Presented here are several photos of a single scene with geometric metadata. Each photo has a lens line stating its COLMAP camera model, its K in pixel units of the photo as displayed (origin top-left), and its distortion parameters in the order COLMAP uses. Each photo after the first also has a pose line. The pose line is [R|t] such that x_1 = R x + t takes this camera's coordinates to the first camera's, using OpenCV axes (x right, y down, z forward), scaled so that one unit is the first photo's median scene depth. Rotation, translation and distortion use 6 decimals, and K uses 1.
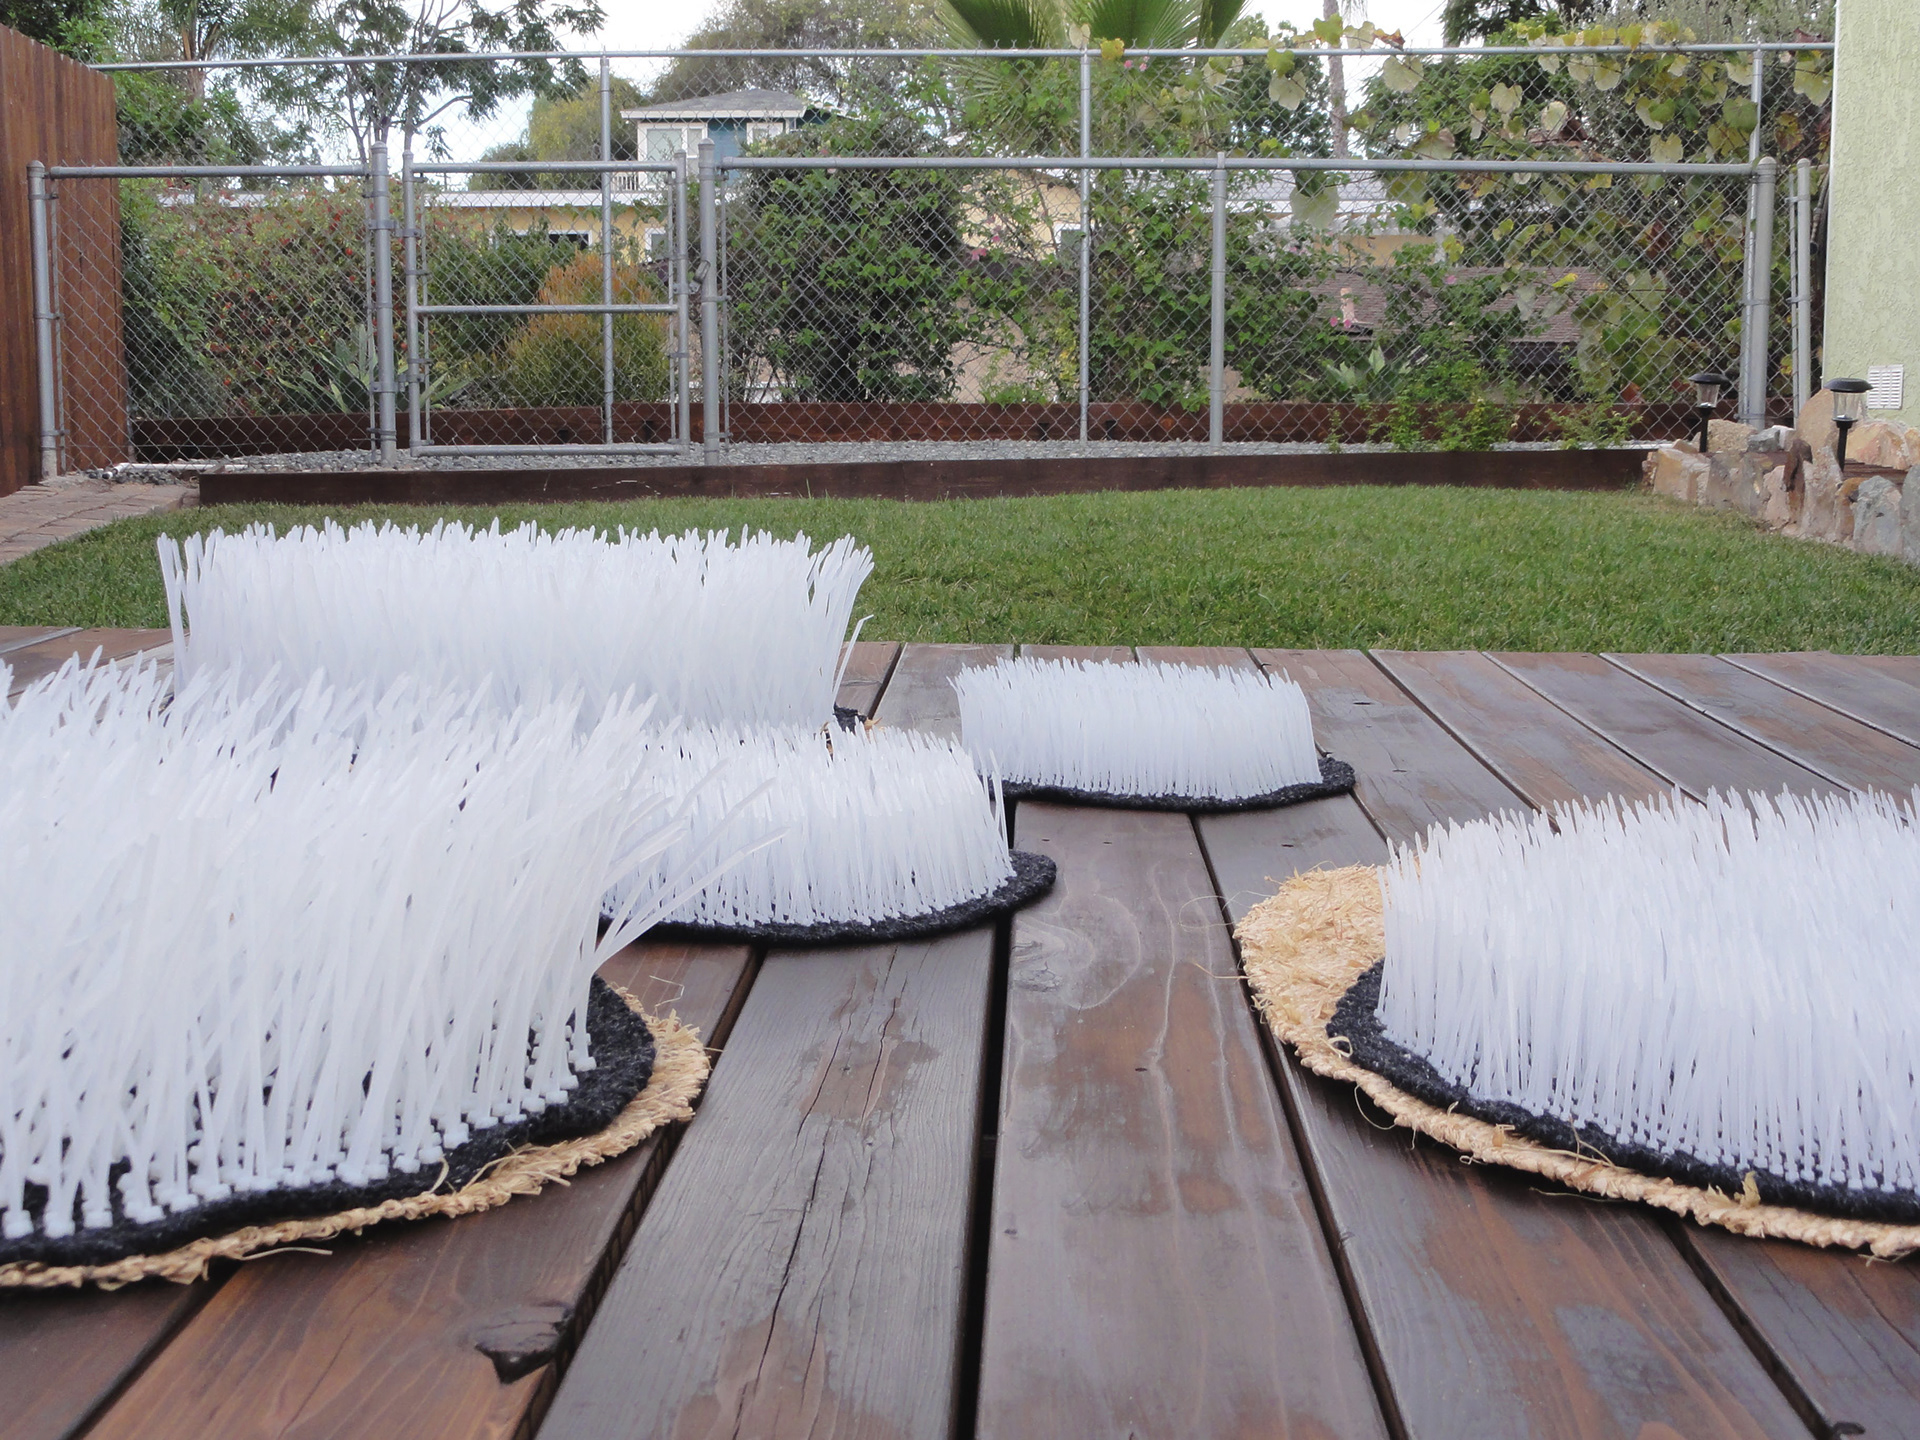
lens RADIAL K [[2689.9, 0, 955.2], [0, 2689.9, 714.8], [0, 0, 1]] dist [0.017887, 0.000000]
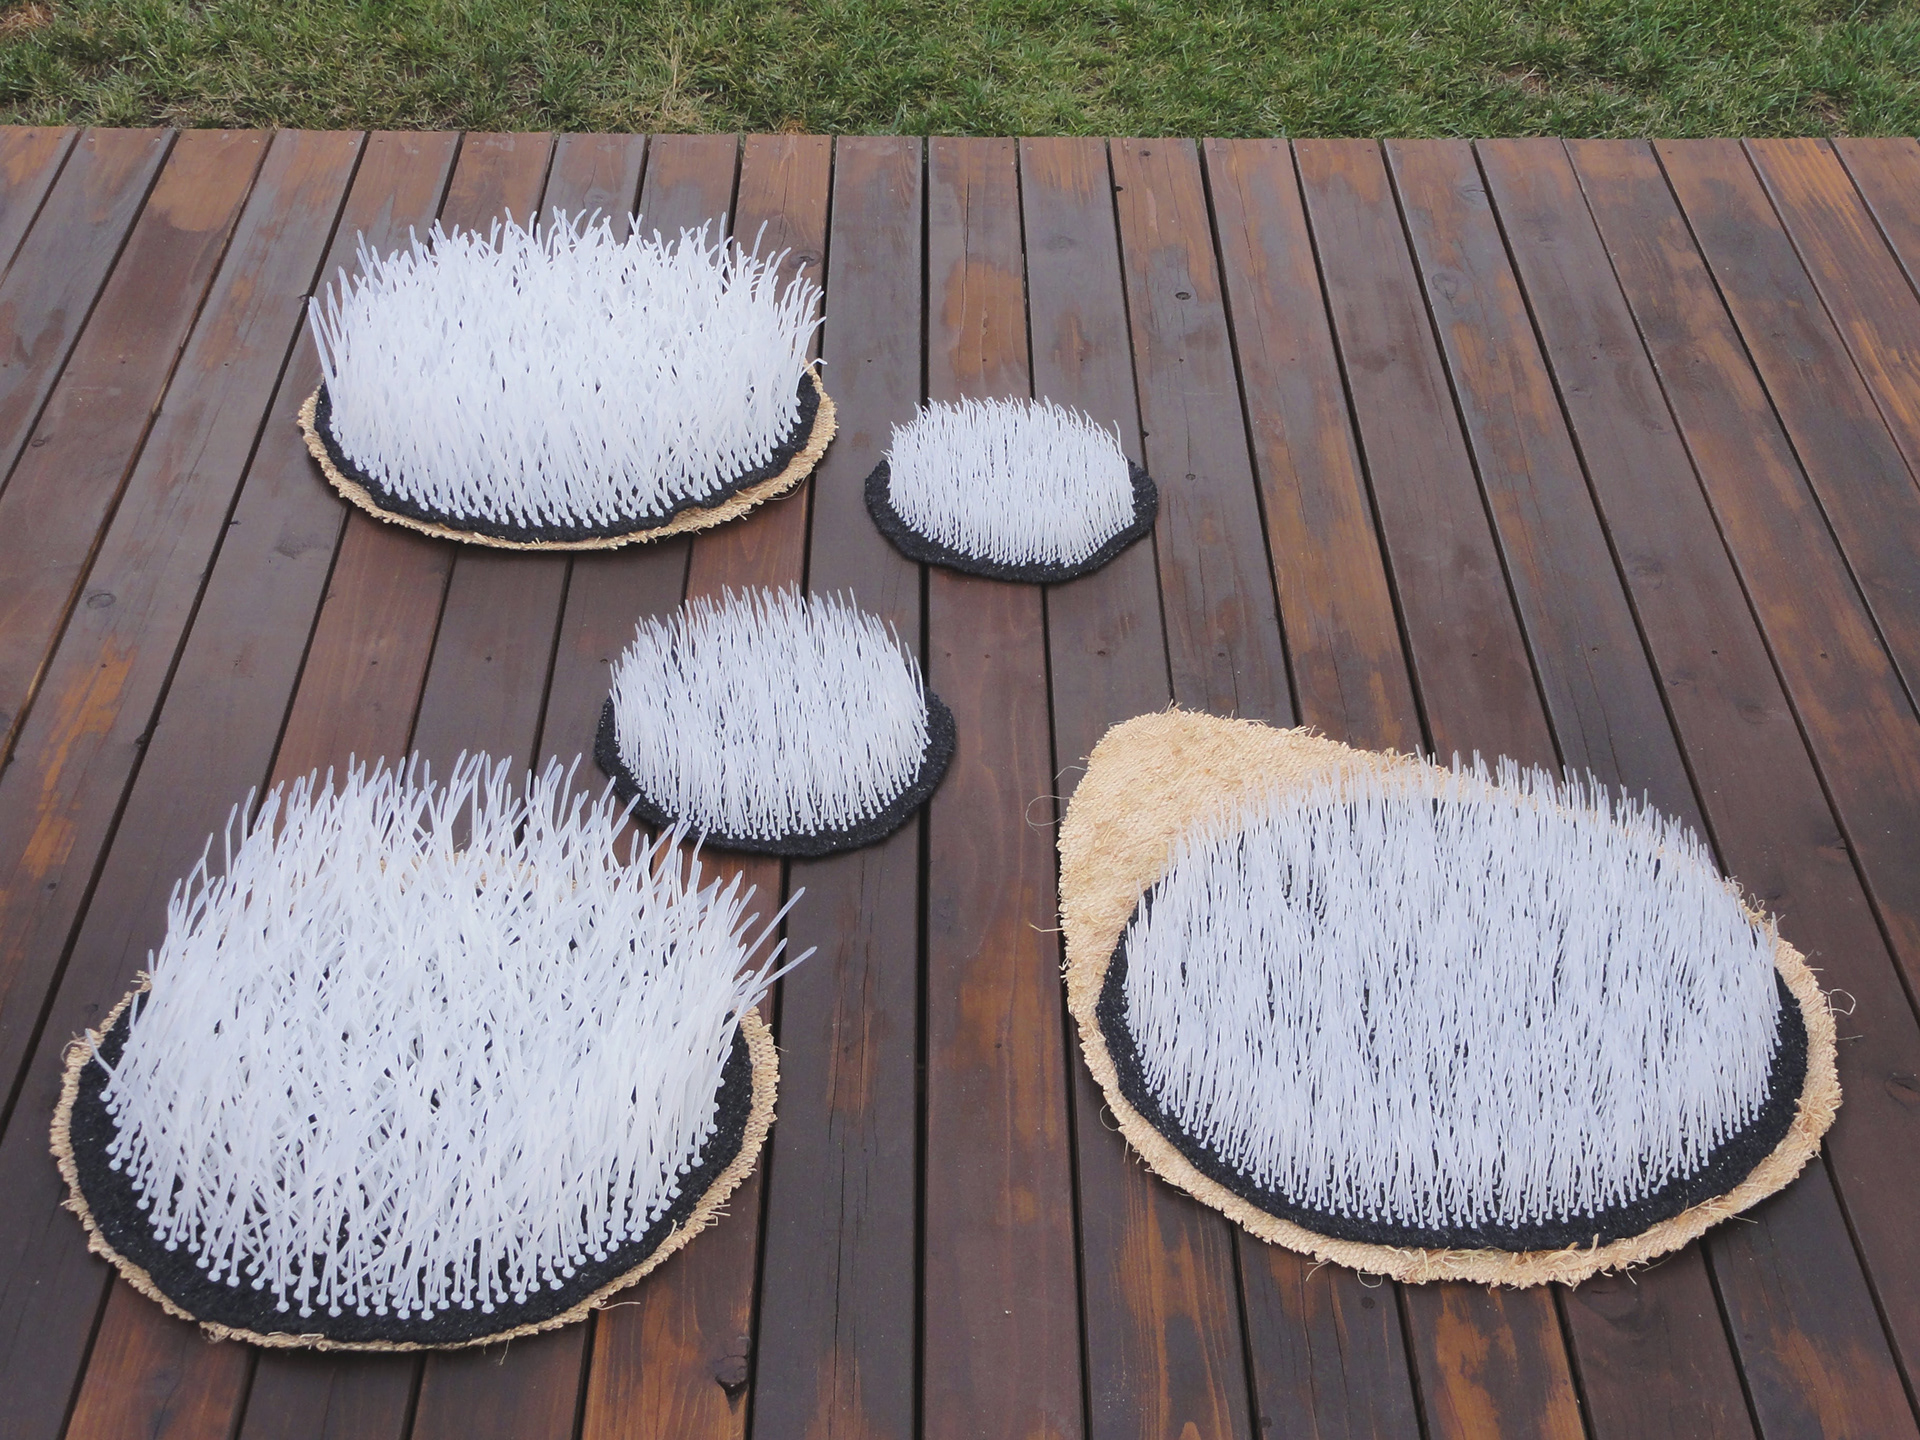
lens RADIAL K [[2689.9, 0, 963.2], [0, 2689.9, 716.8], [0, 0, 1]] dist [0.017887, 0.000000]
pose [[0.999097, -0.013566, 0.040252, -0.039152], [-0.008742, 0.861678, 0.507380, -1.312351], [-0.041567, -0.507273, 0.860782, -0.688959]]
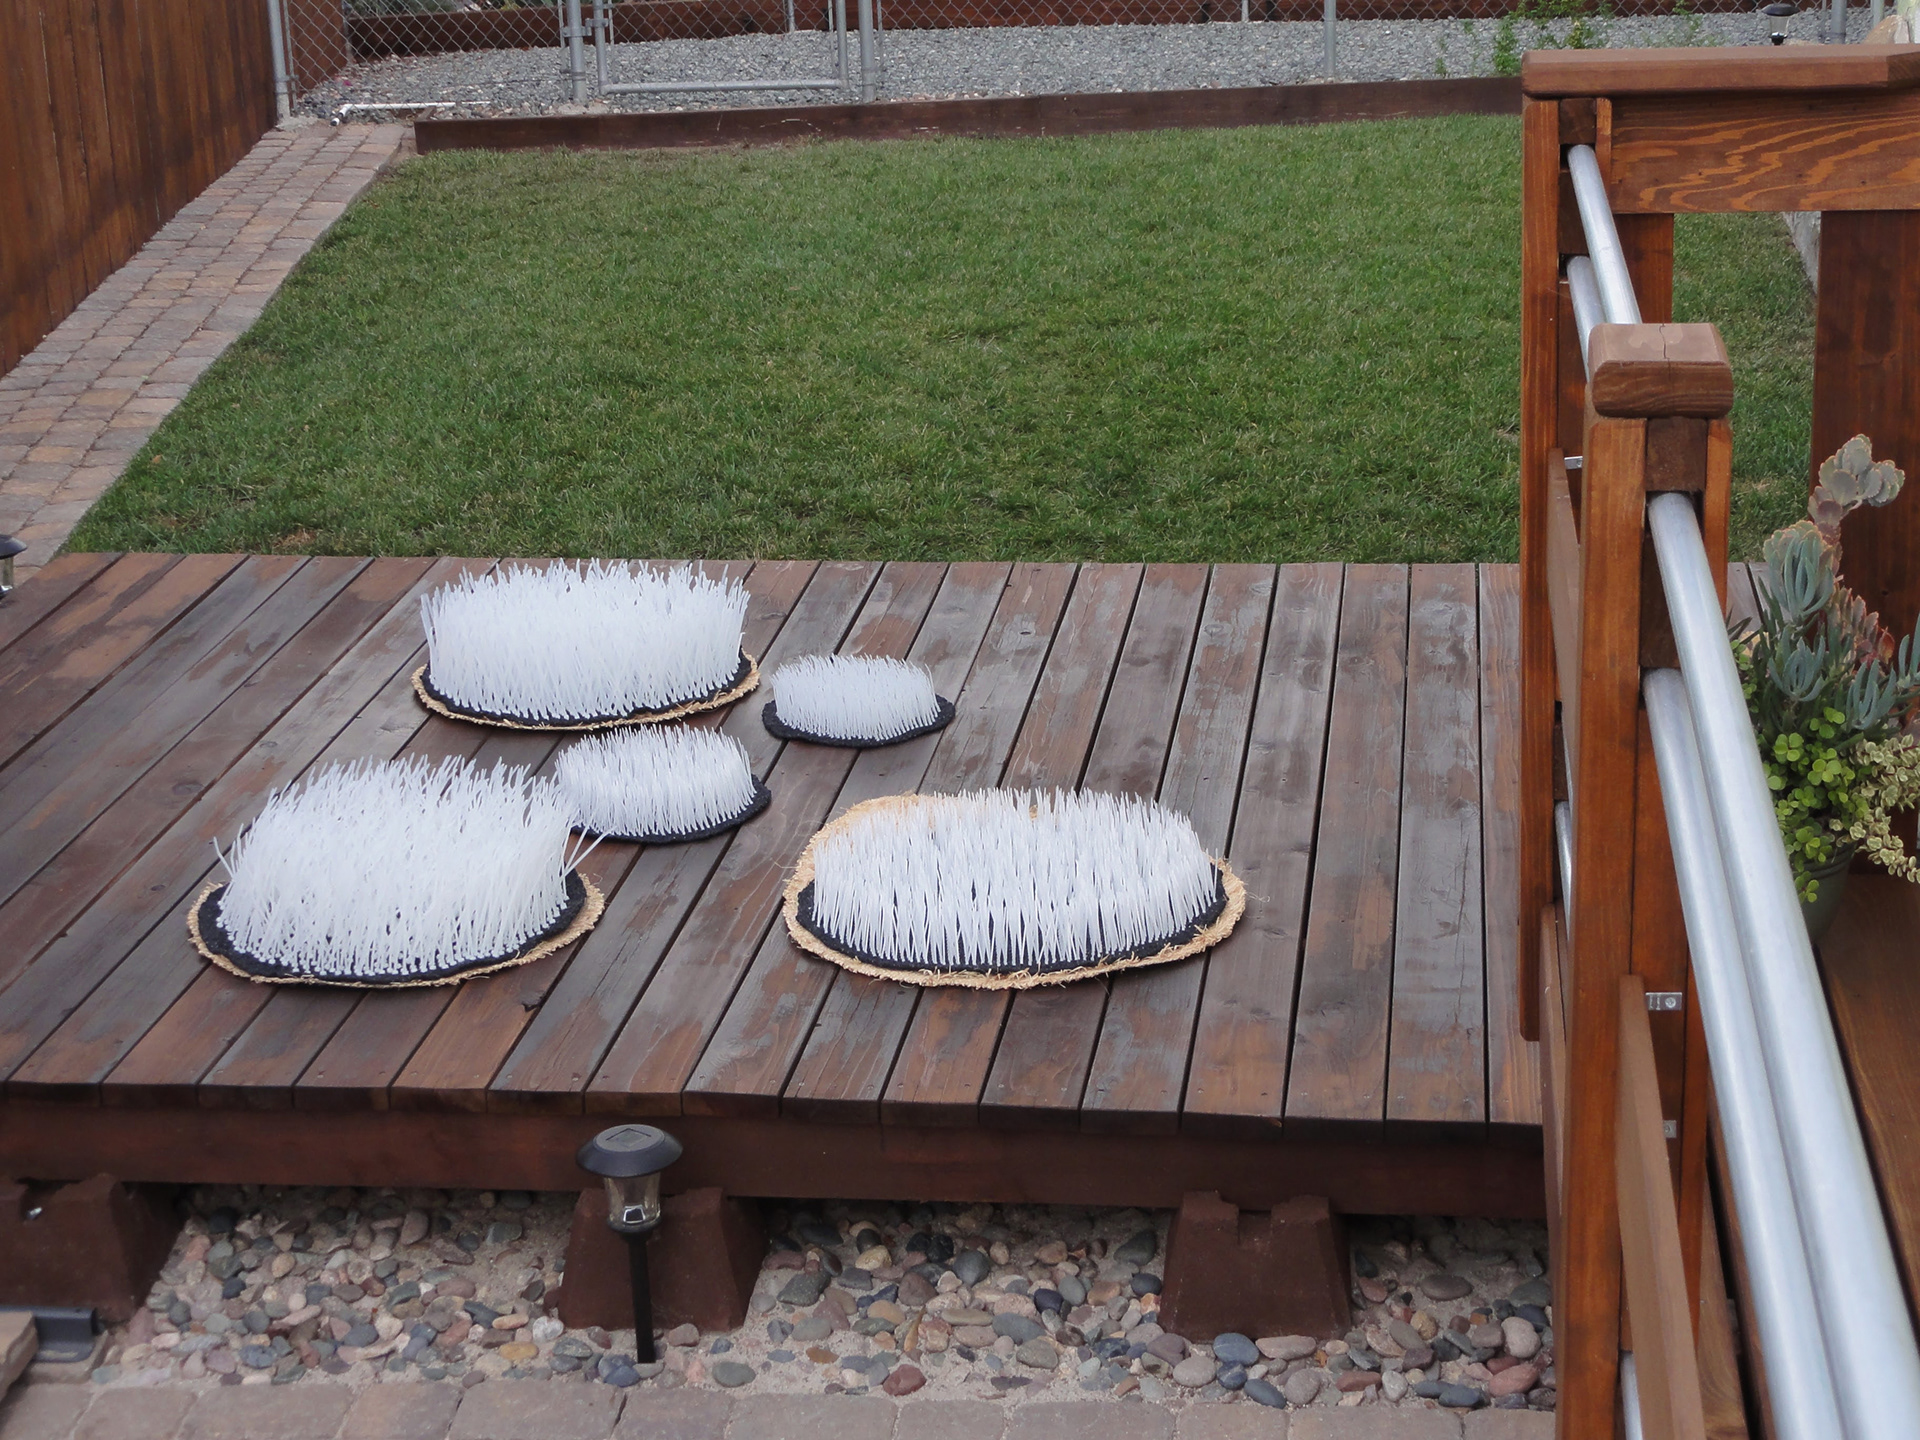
lens RADIAL K [[3342.2, 0, 959.5], [0, 3342.2, 722.5], [0, 0, 1]] dist [-0.015317, 0.000000]
pose [[0.993258, 0.001736, -0.115909, 0.991394], [0.021526, 0.979734, 0.199141, -1.093264], [0.113906, -0.200294, 0.973092, -3.515142]]
